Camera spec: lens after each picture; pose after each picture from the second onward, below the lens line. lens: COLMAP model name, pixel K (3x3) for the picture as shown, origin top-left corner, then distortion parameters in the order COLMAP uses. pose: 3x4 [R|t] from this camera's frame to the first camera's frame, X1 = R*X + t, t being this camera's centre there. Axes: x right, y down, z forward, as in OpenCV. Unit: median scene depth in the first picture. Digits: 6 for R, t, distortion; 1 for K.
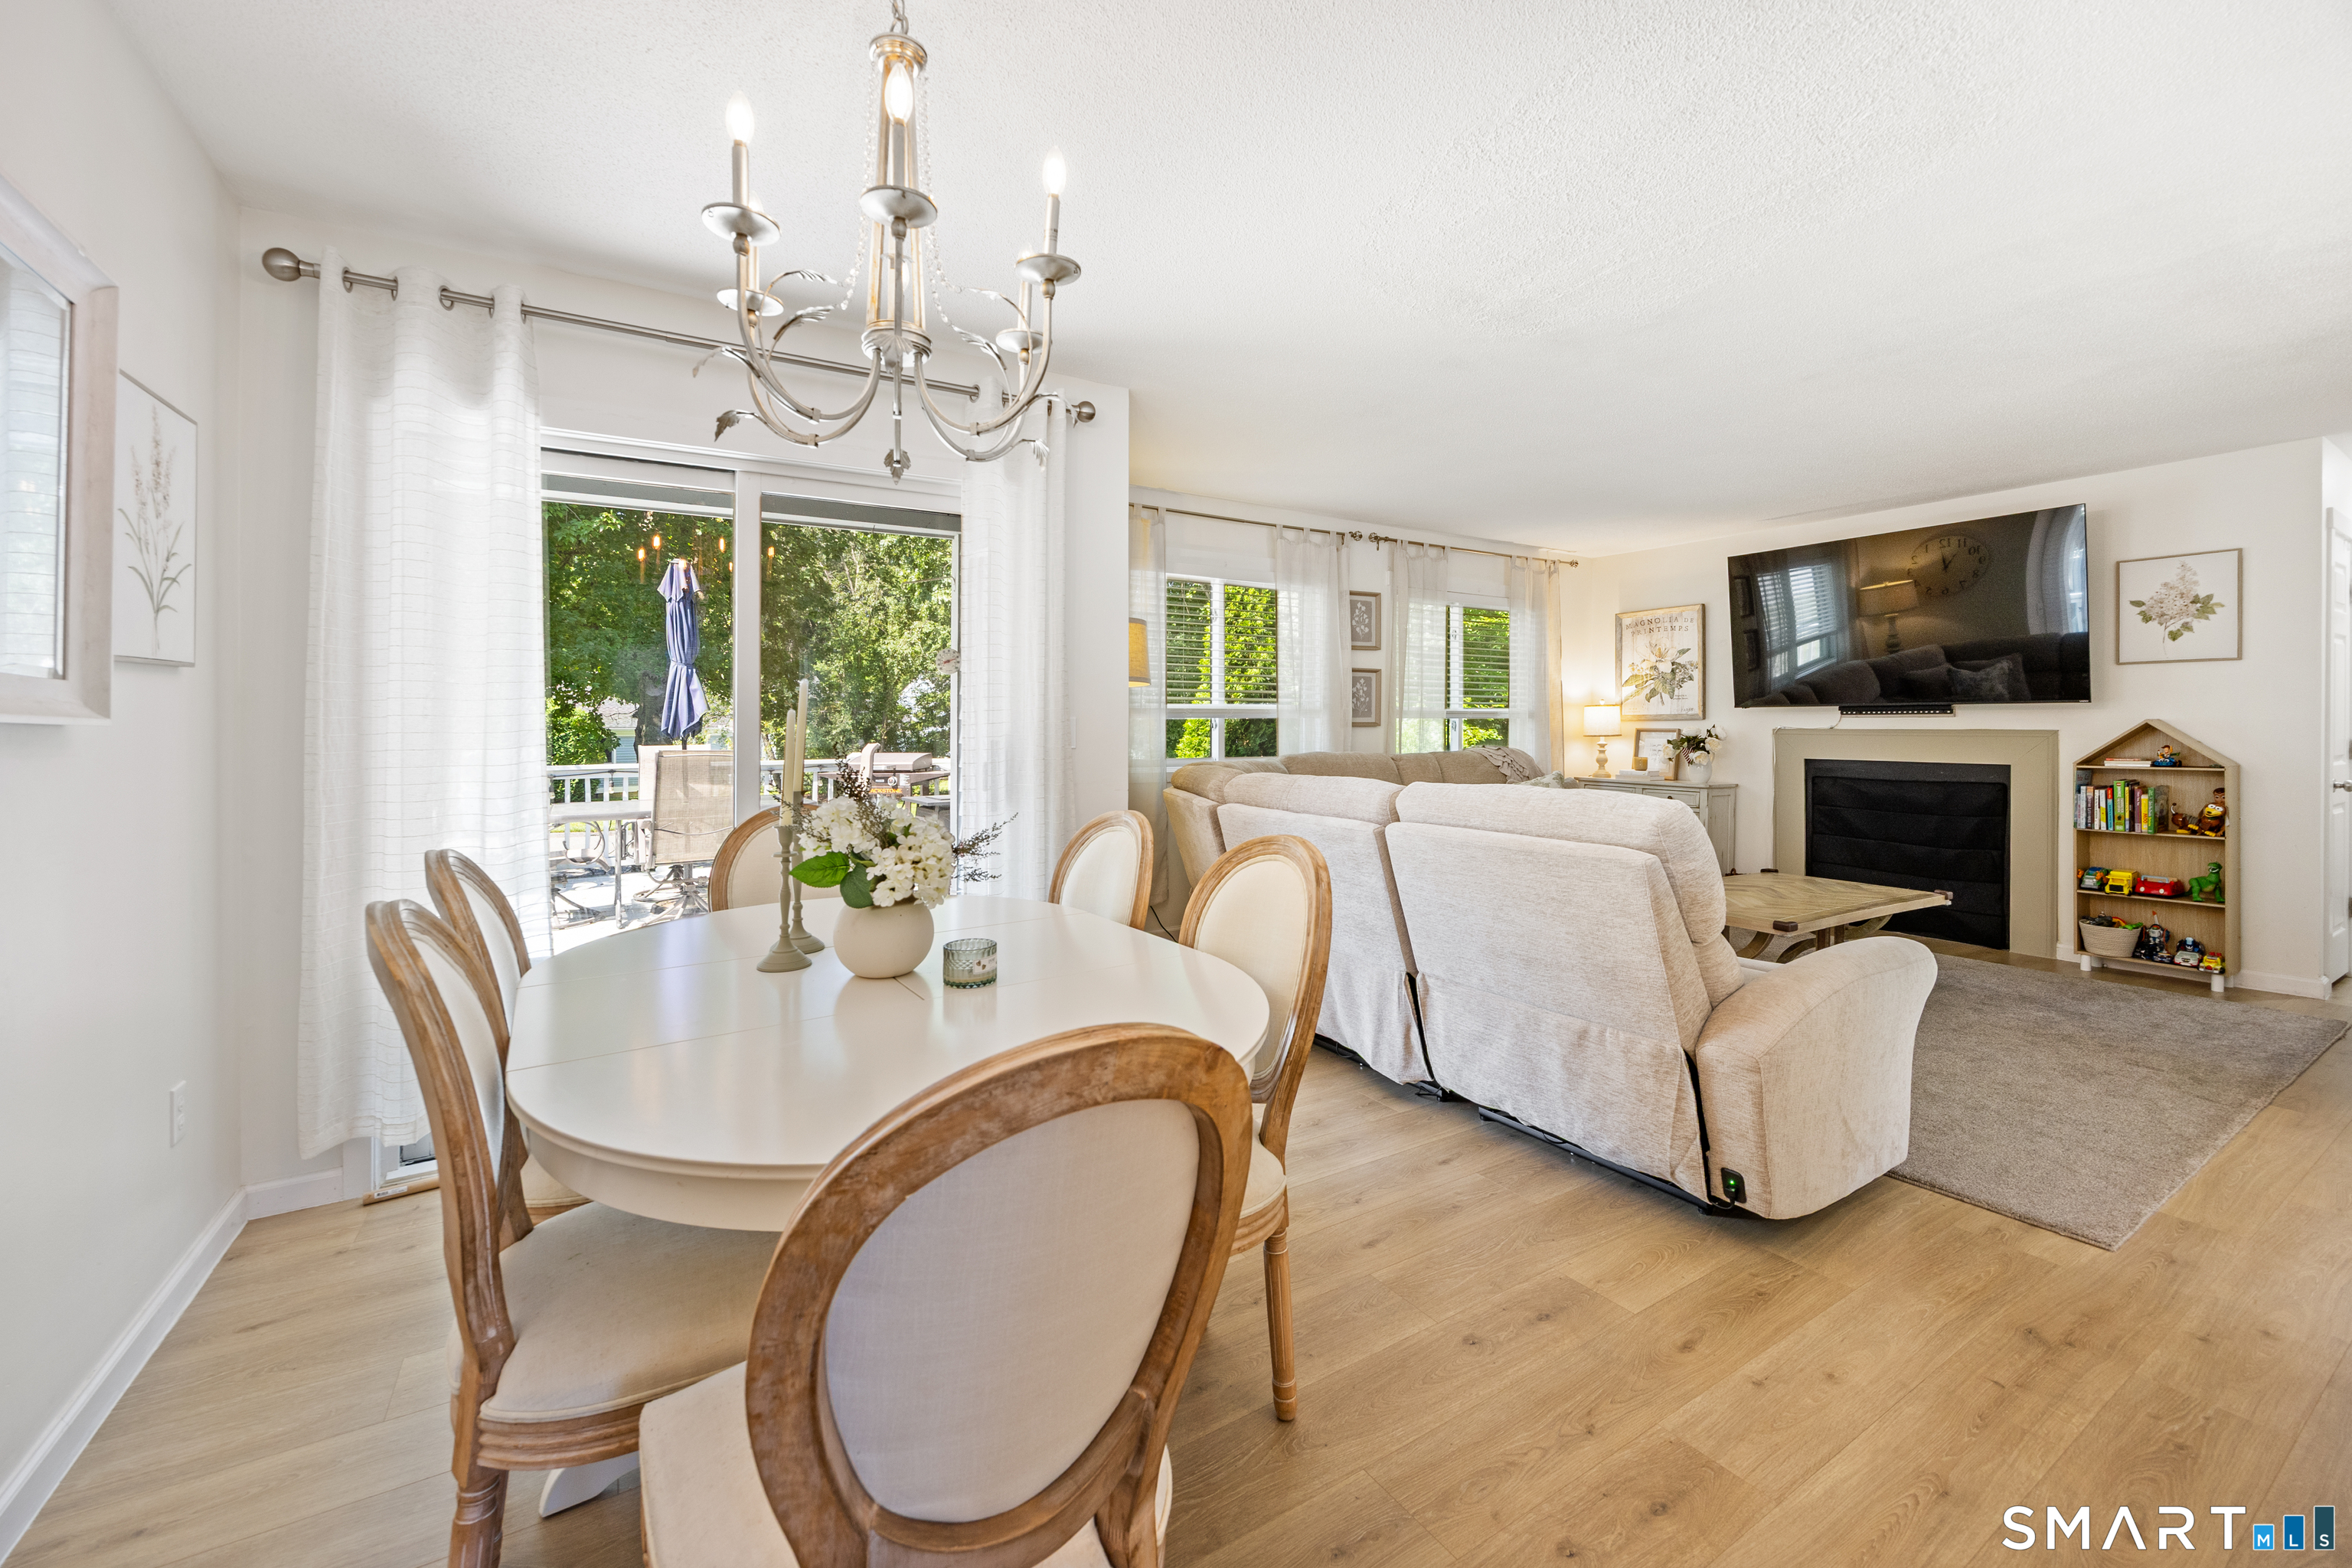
lens RADIAL K [[937.7, 0, 1178.0], [0, 937.7, 742.0], [0, 0, 1]] dist [-0.000453, 0.000747]
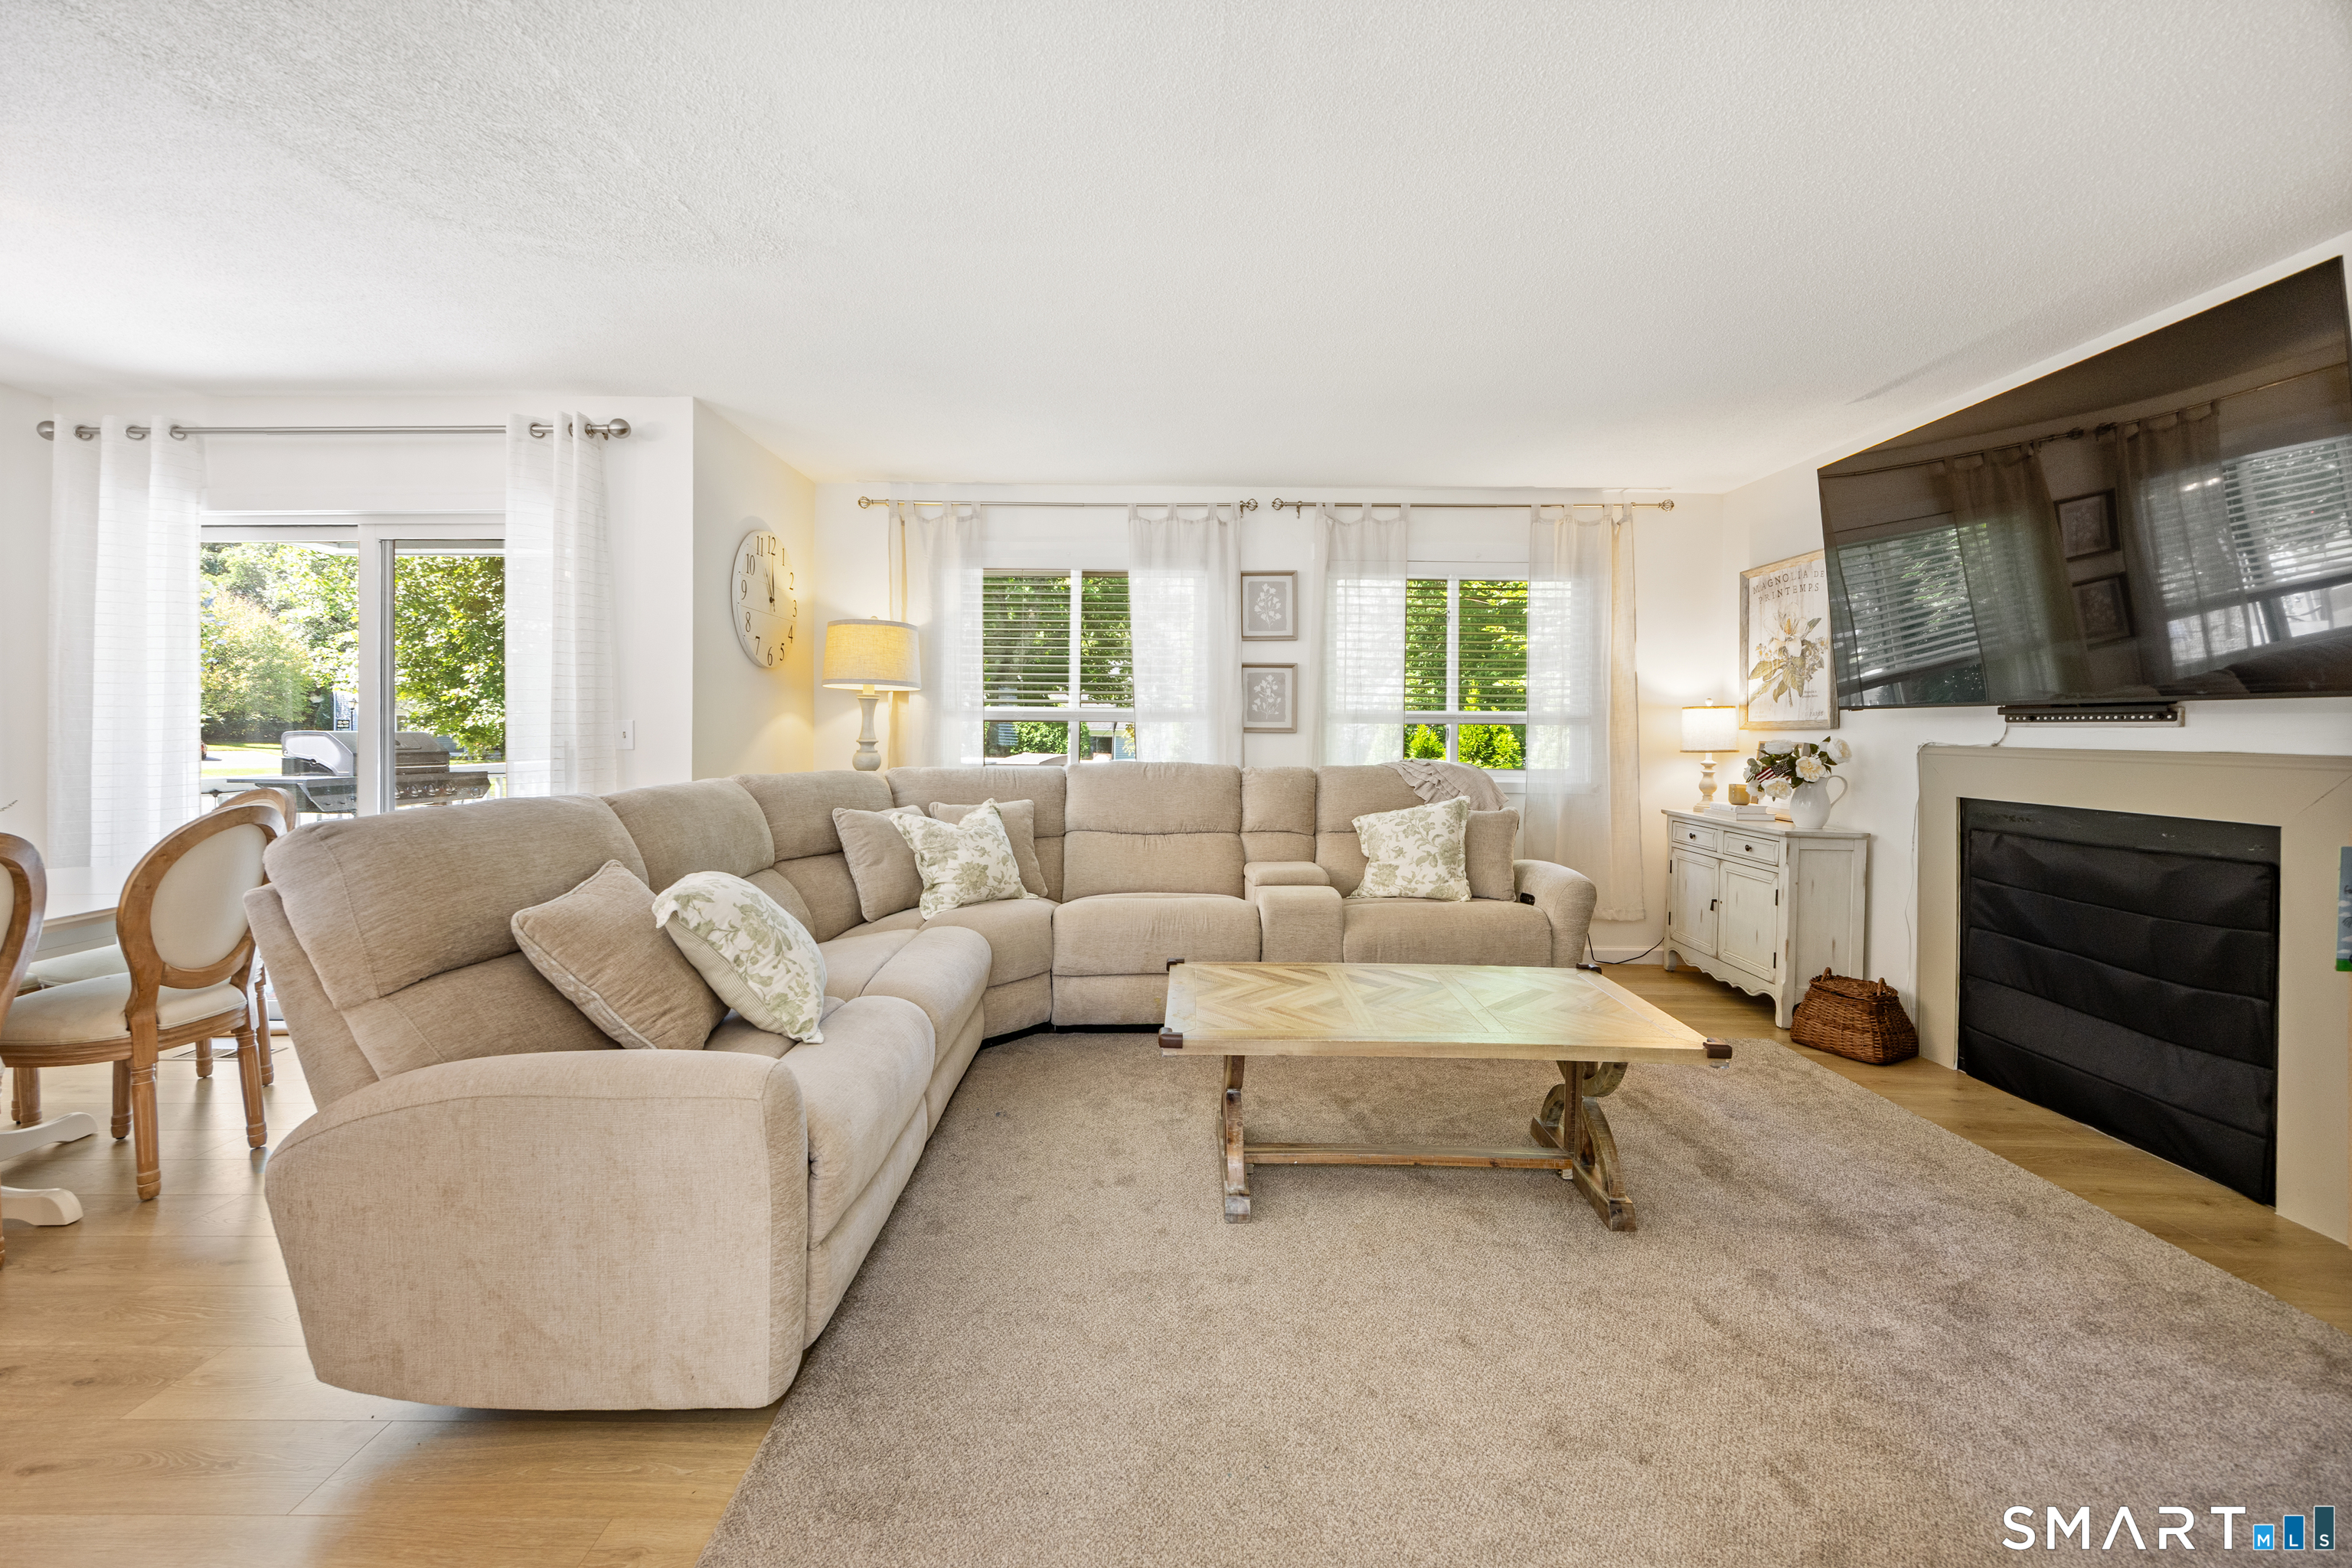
lens RADIAL K [[937.7, 0, 1178.0], [0, 937.7, 742.0], [0, 0, 1]] dist [-0.000453, 0.000747]
pose [[0.851593, 0.016680, -0.523938, 0.626332], [-0.019214, 0.999815, 0.000601, -0.008334], [0.523851, 0.009555, 0.851756, 0.274210]]
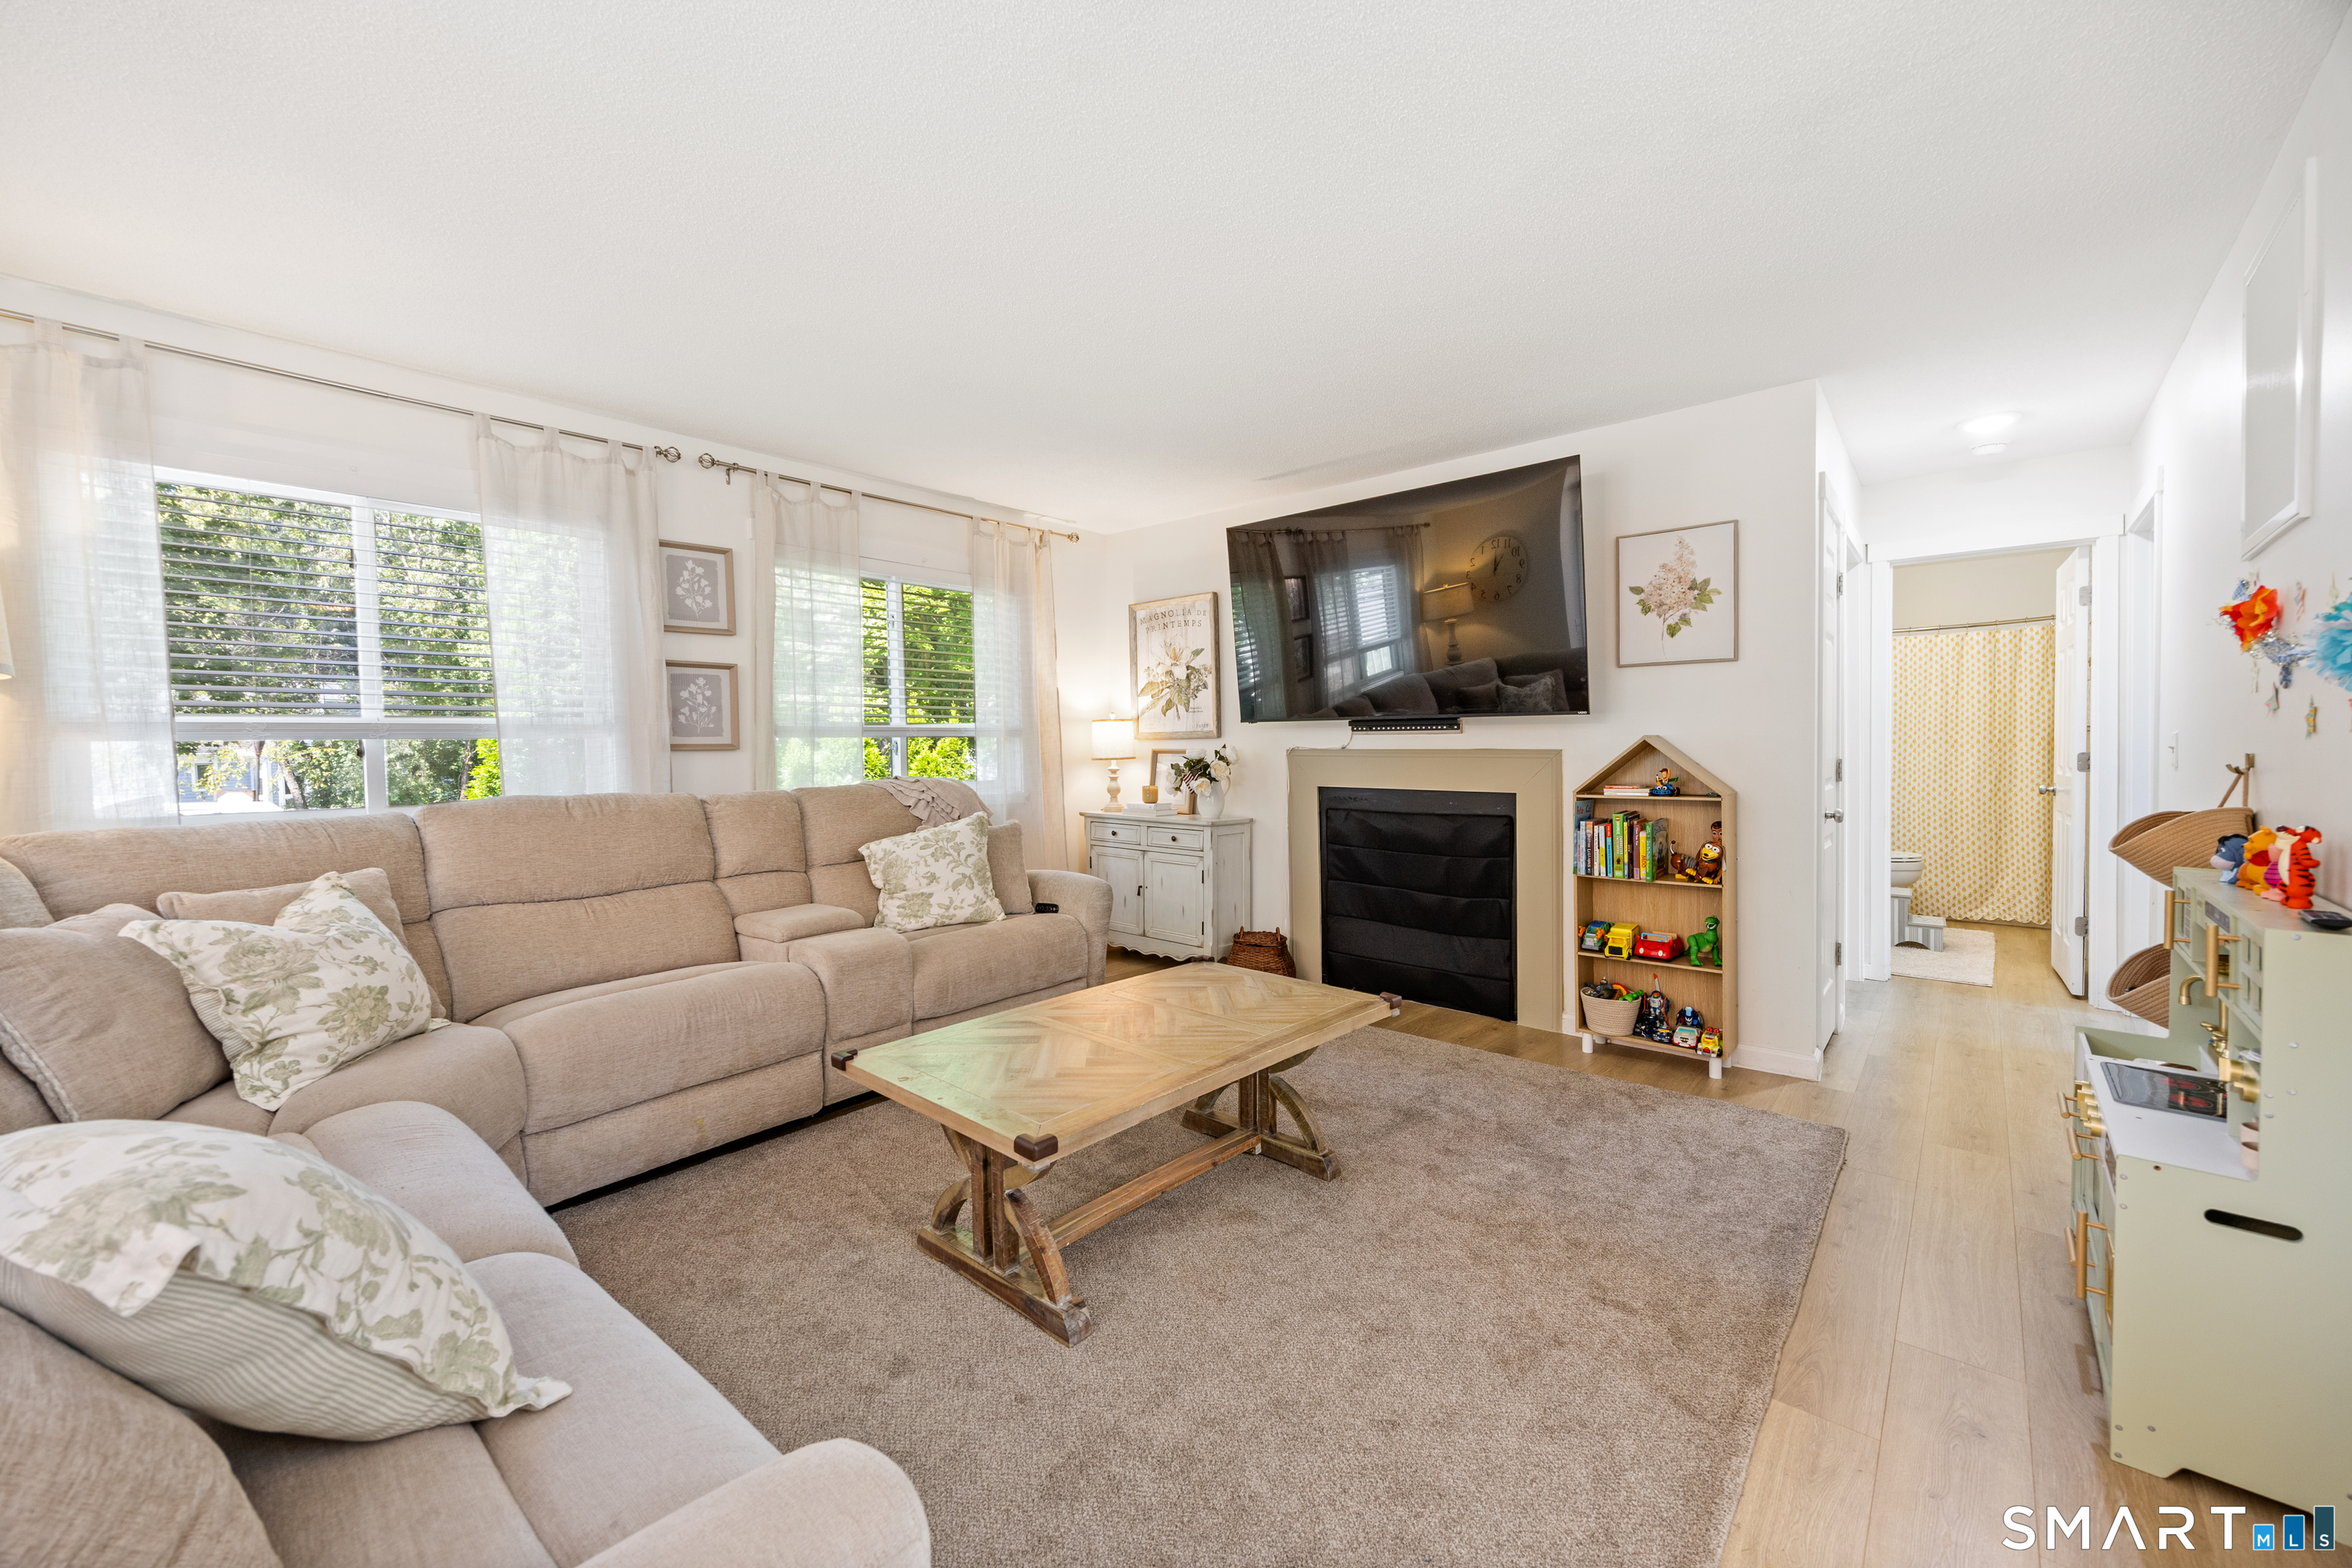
lens RADIAL K [[919.5, 0, 1178.0], [0, 919.5, 771.5], [0, 0, 1]] dist [-0.001889, 0.000044]
pose [[0.956531, -0.015133, 0.291239, 0.363433], [0.011561, 0.999835, 0.013983, -0.007898], [-0.291402, -0.010008, 0.956548, 0.315866]]
